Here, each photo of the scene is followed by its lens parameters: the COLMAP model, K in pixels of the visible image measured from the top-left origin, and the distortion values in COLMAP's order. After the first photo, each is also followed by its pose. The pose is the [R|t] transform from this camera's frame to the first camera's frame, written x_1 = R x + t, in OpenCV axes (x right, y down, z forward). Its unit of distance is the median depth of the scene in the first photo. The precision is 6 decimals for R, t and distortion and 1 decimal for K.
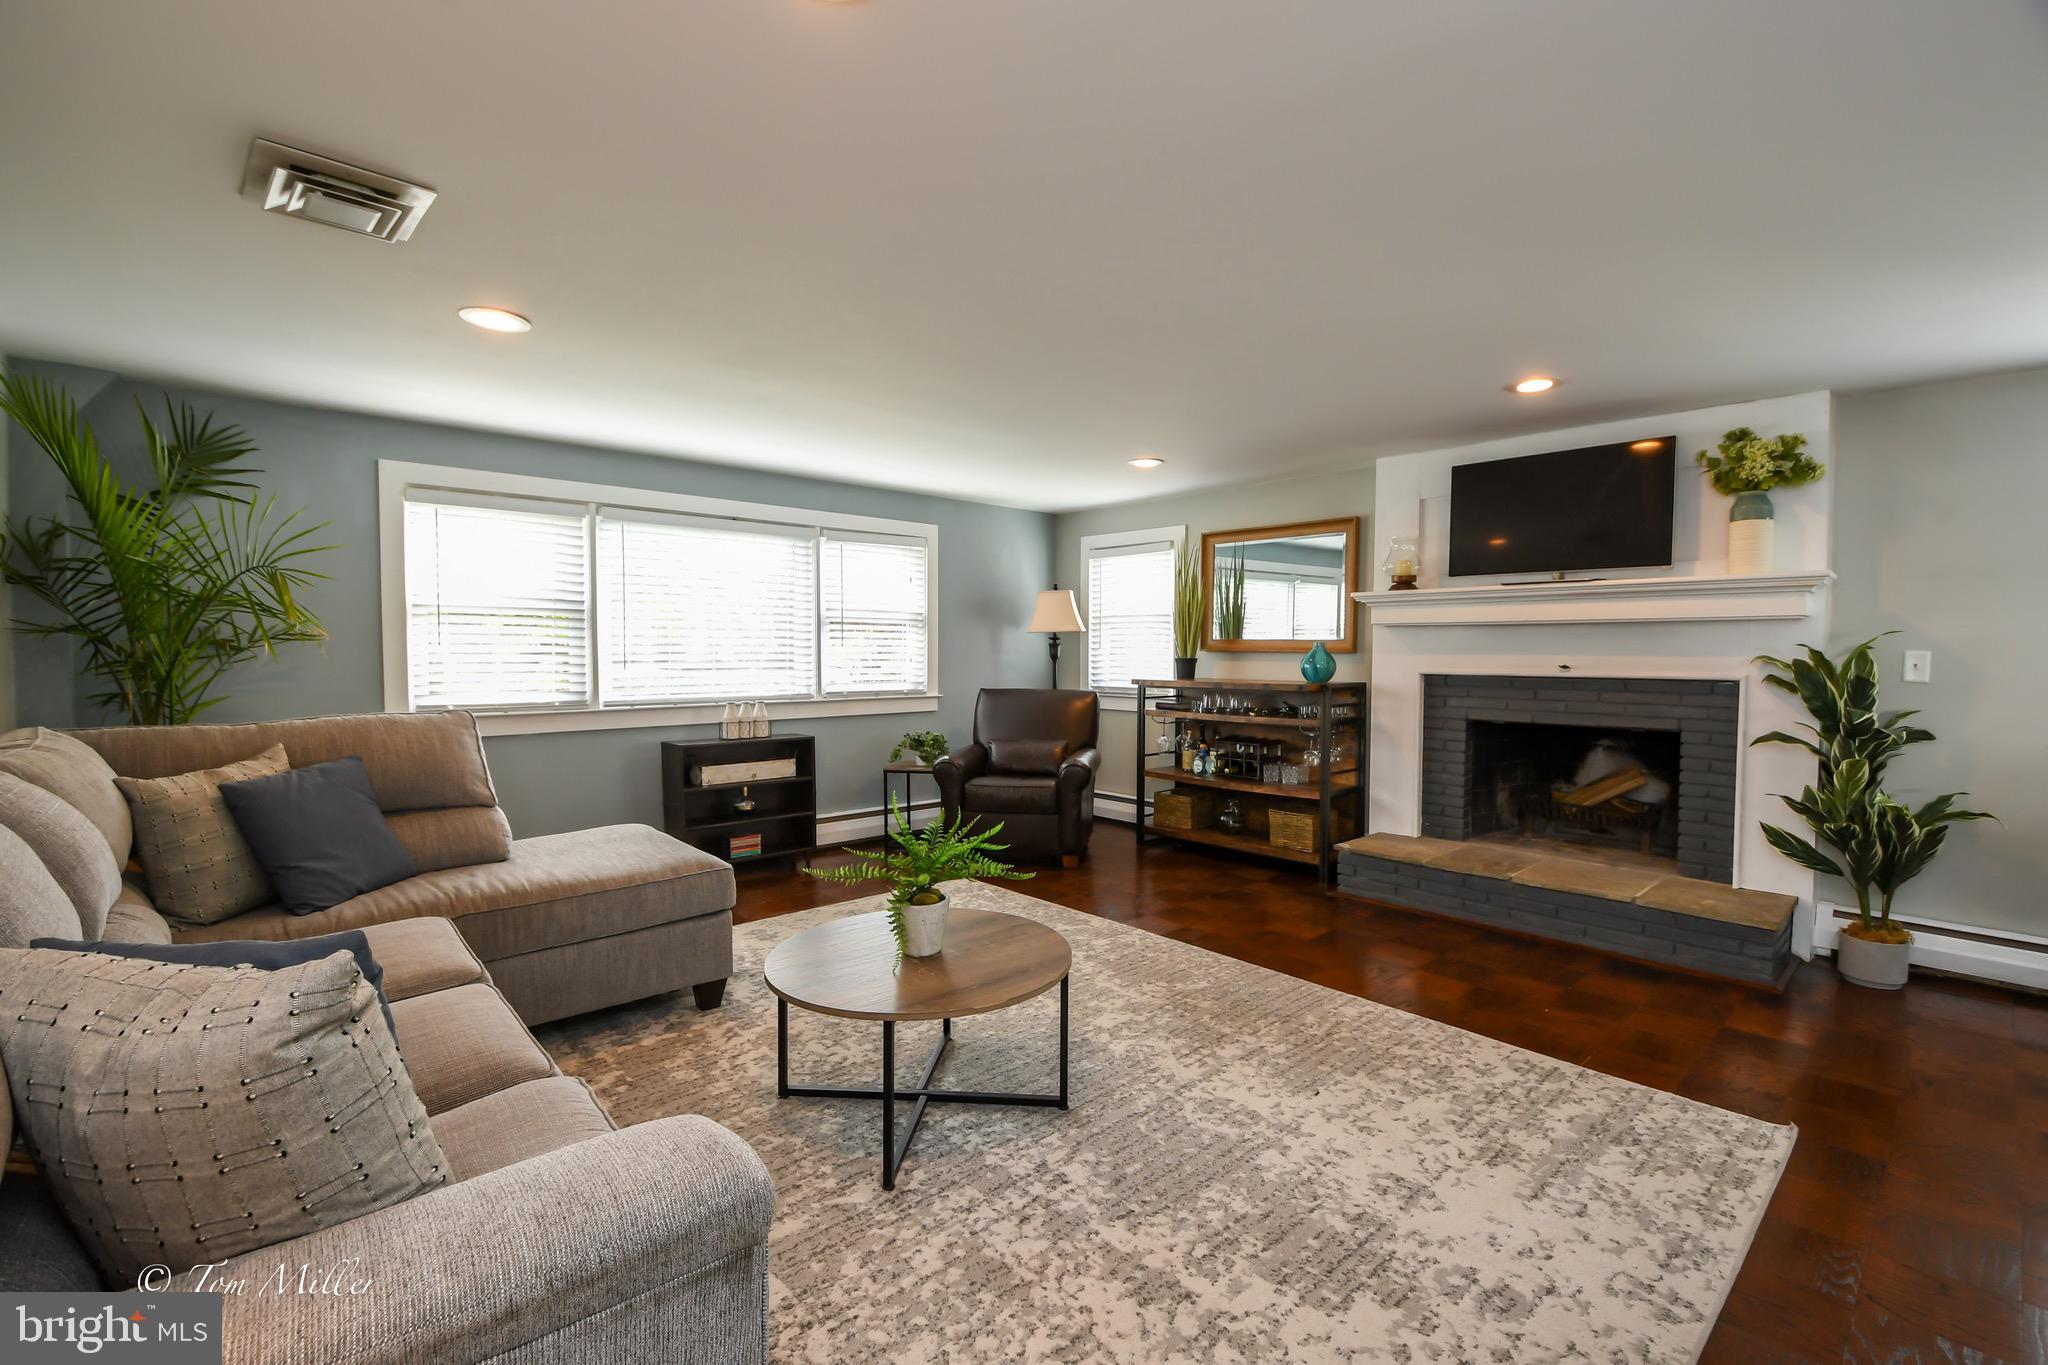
lens RADIAL K [[877.7, 0, 1048.8], [0, 877.7, 648.4], [0, 0, 1]] dist [-0.001696, -0.001229]
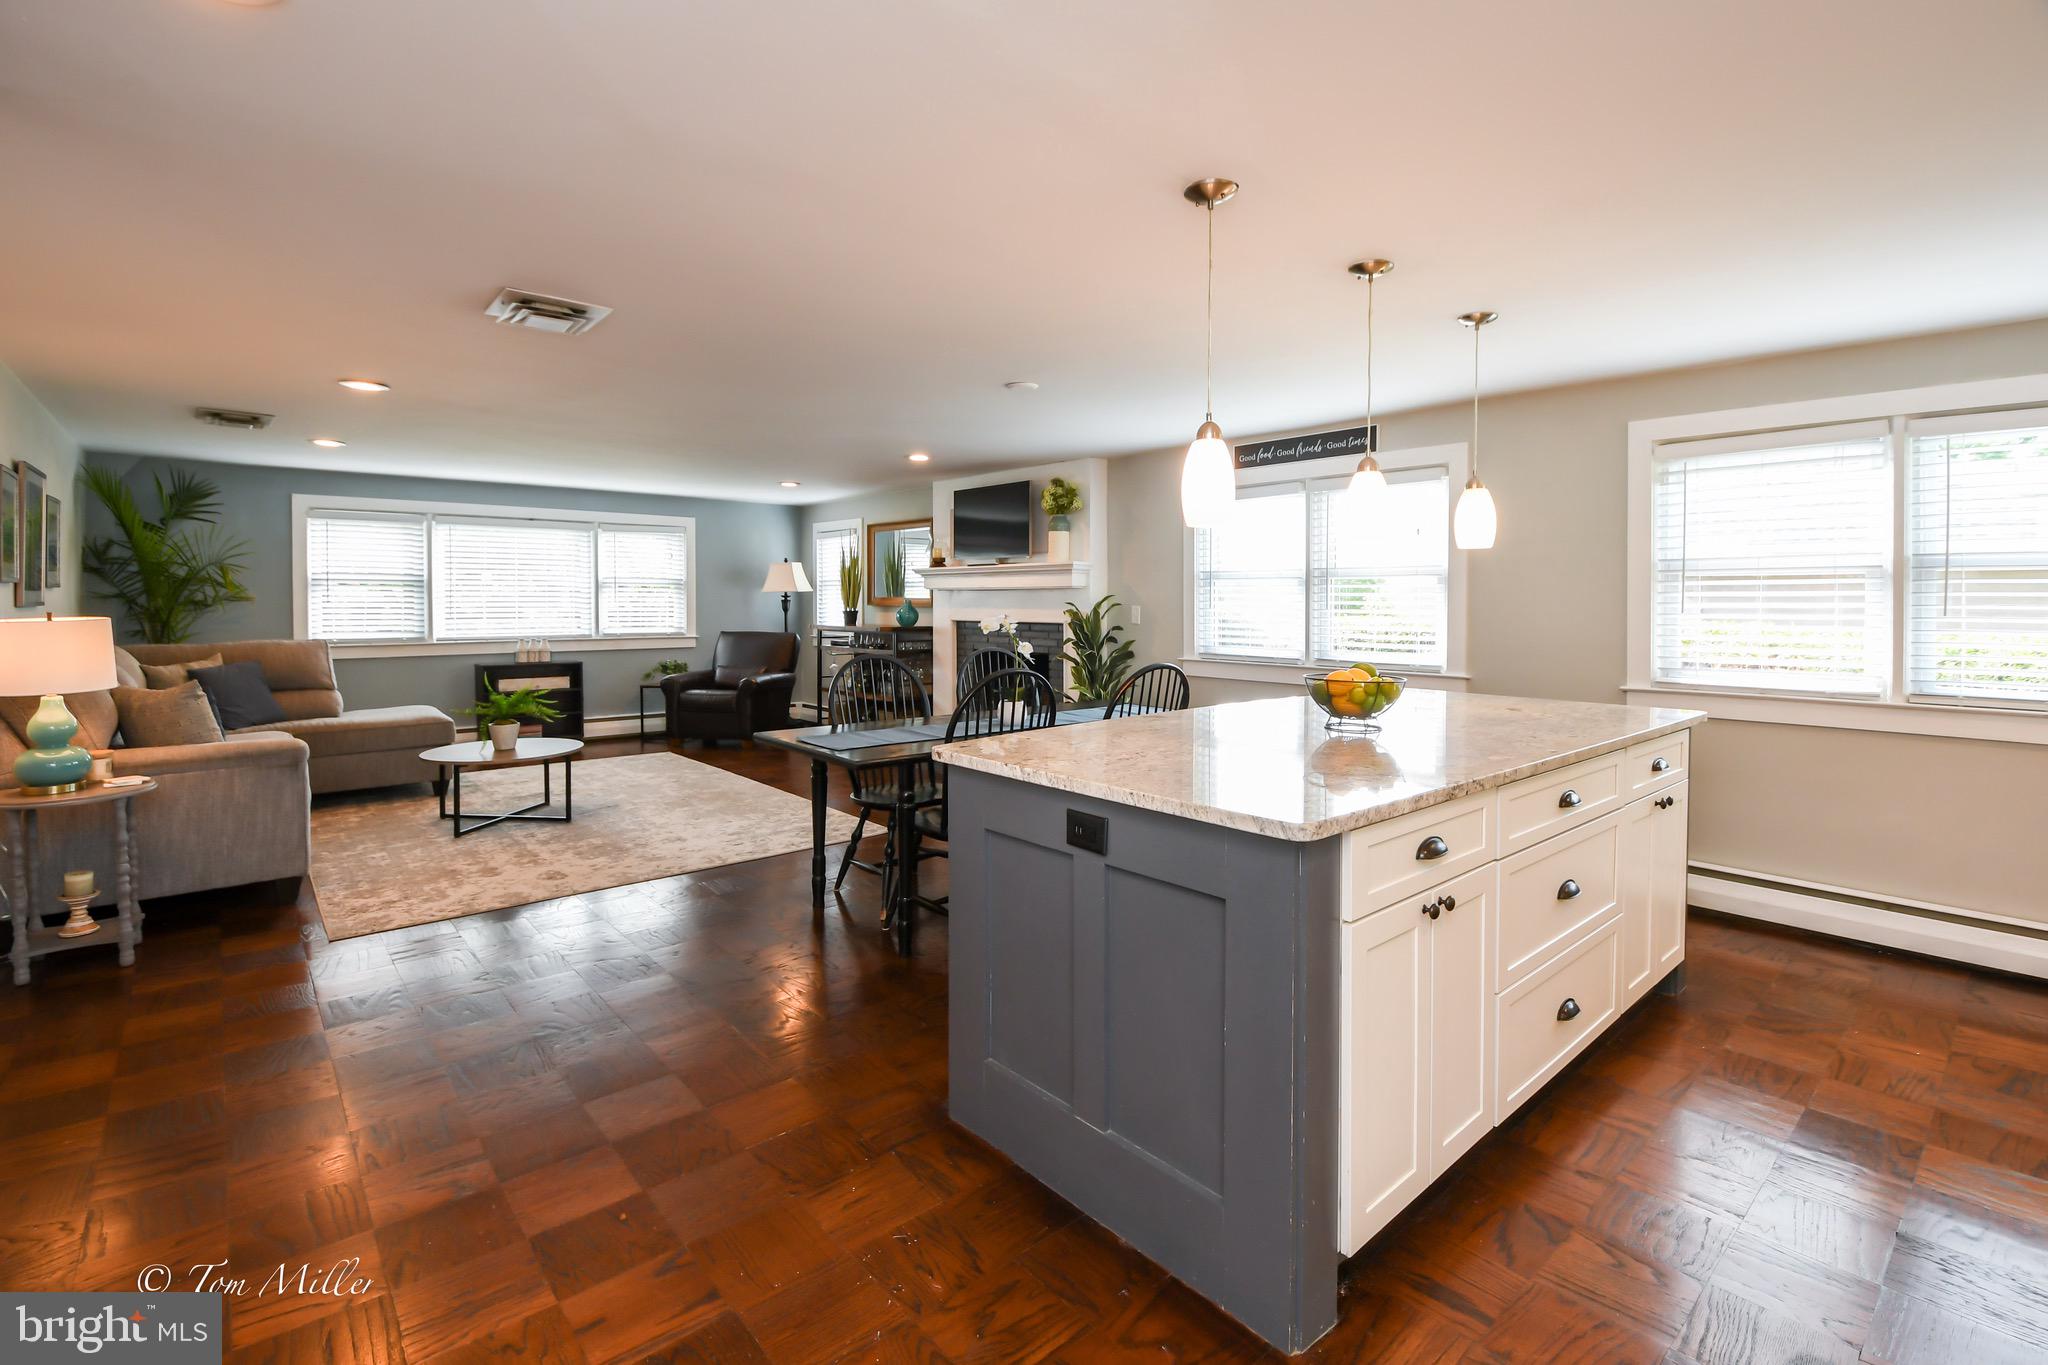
lens RADIAL K [[883.6, 0, 1019.4], [0, 883.6, 588.0], [0, 0, 1]] dist [0.000055, 0.000354]
pose [[0.999490, -0.001370, -0.031903, 0.753378], [0.000951, 0.999913, -0.013140, -0.010328], [0.031918, 0.013103, 0.999405, -0.715862]]
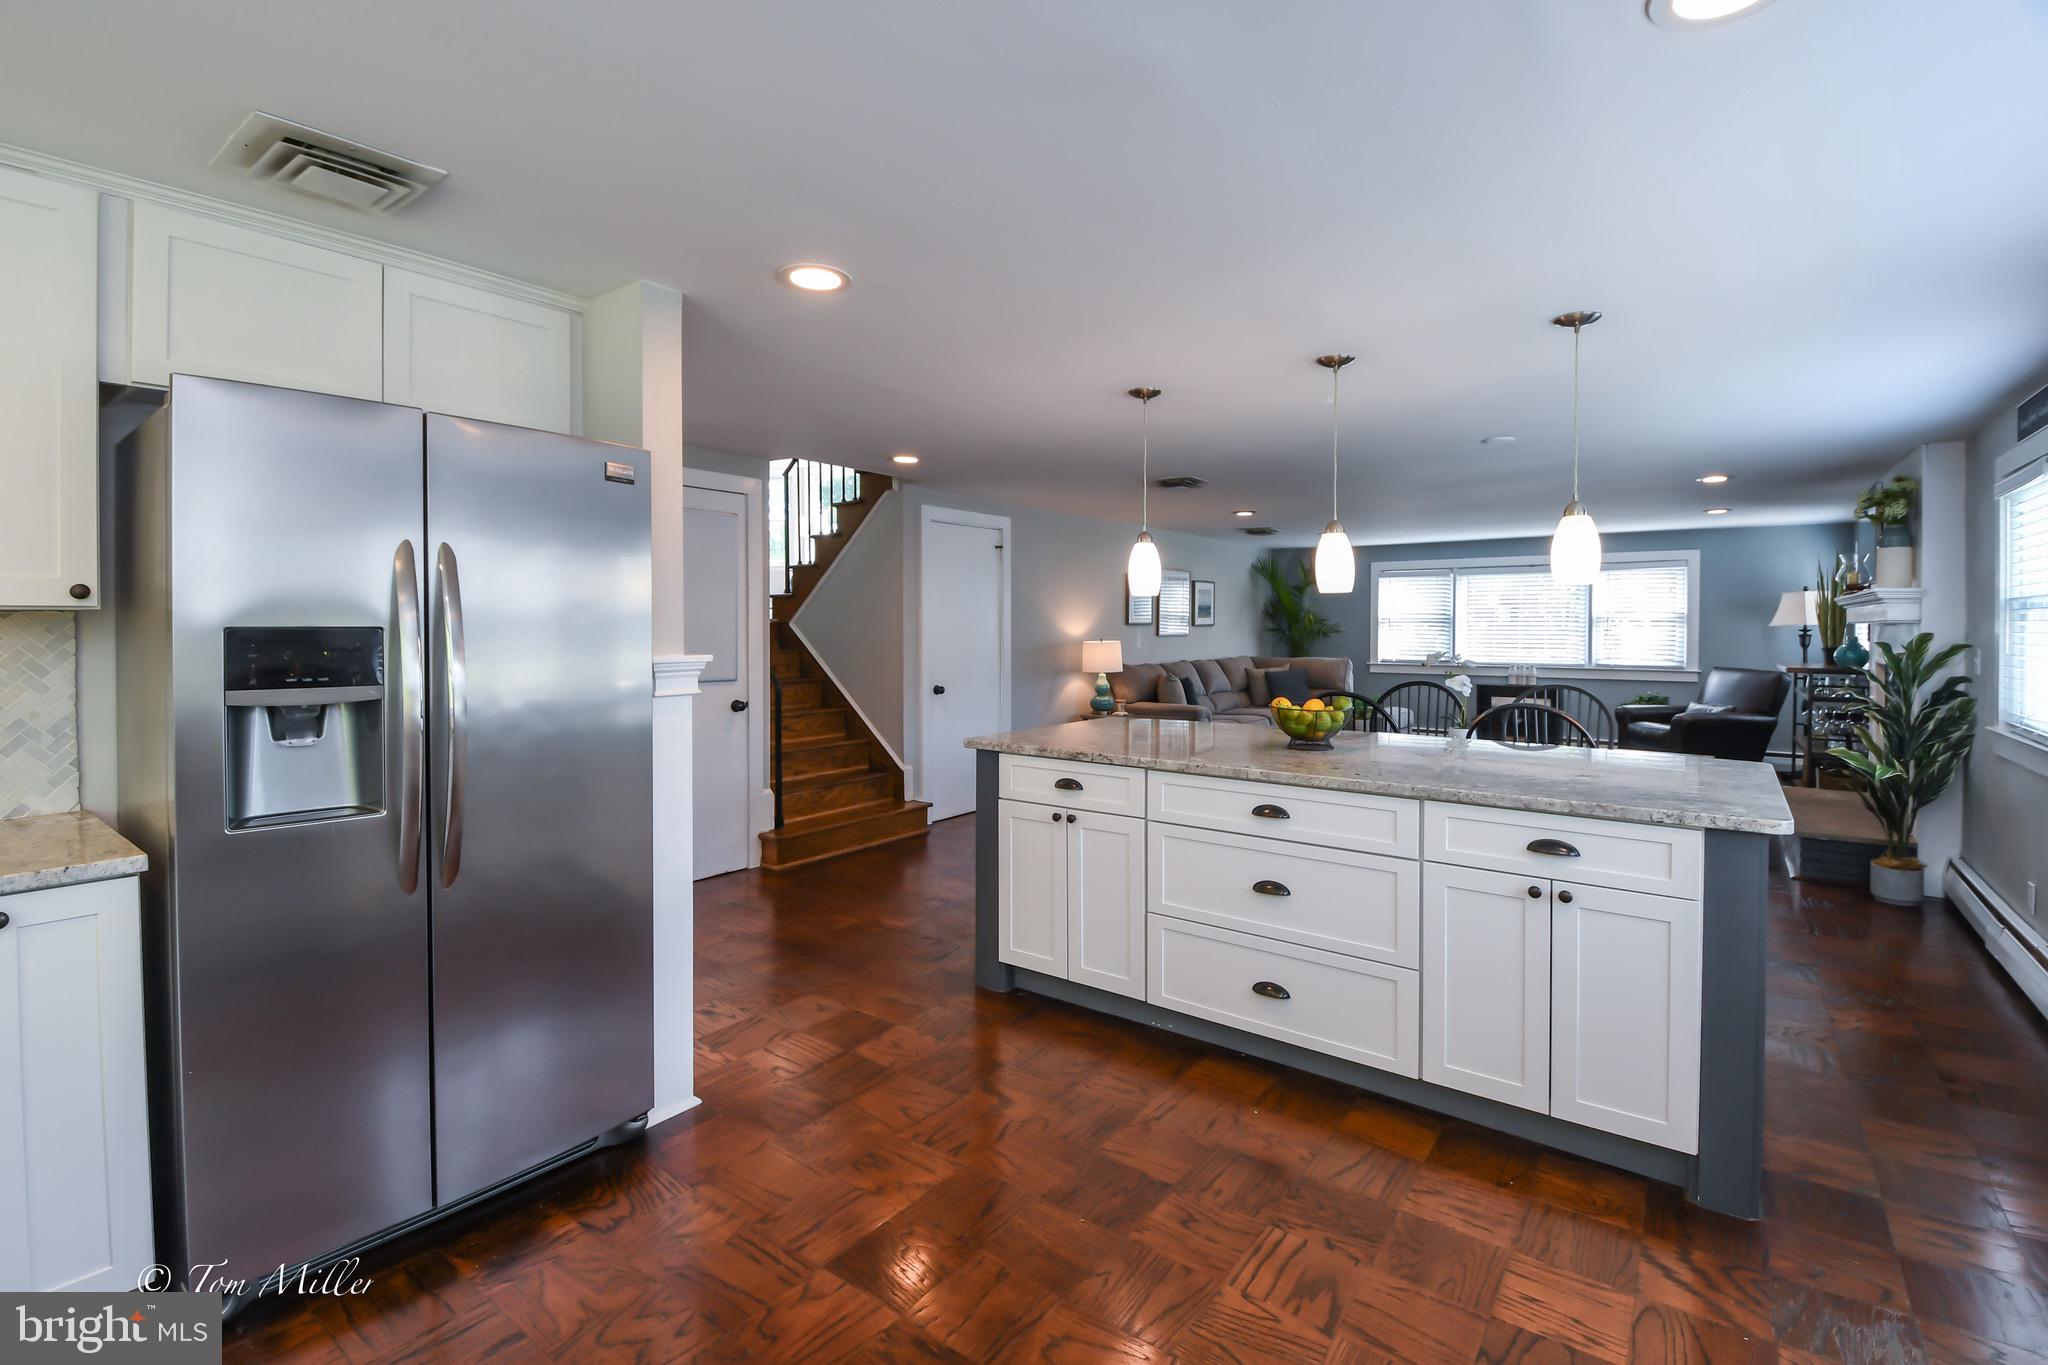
lens RADIAL K [[939.6, 0, 1074.2], [0, 939.6, 640.6], [0, 0, 1]] dist [0.010989, -0.020339]
pose [[0.213593, 0.011042, -0.976860, 1.883935], [-0.002254, 0.999939, 0.010810, -0.016073], [0.976920, -0.000107, 0.213605, -0.485613]]
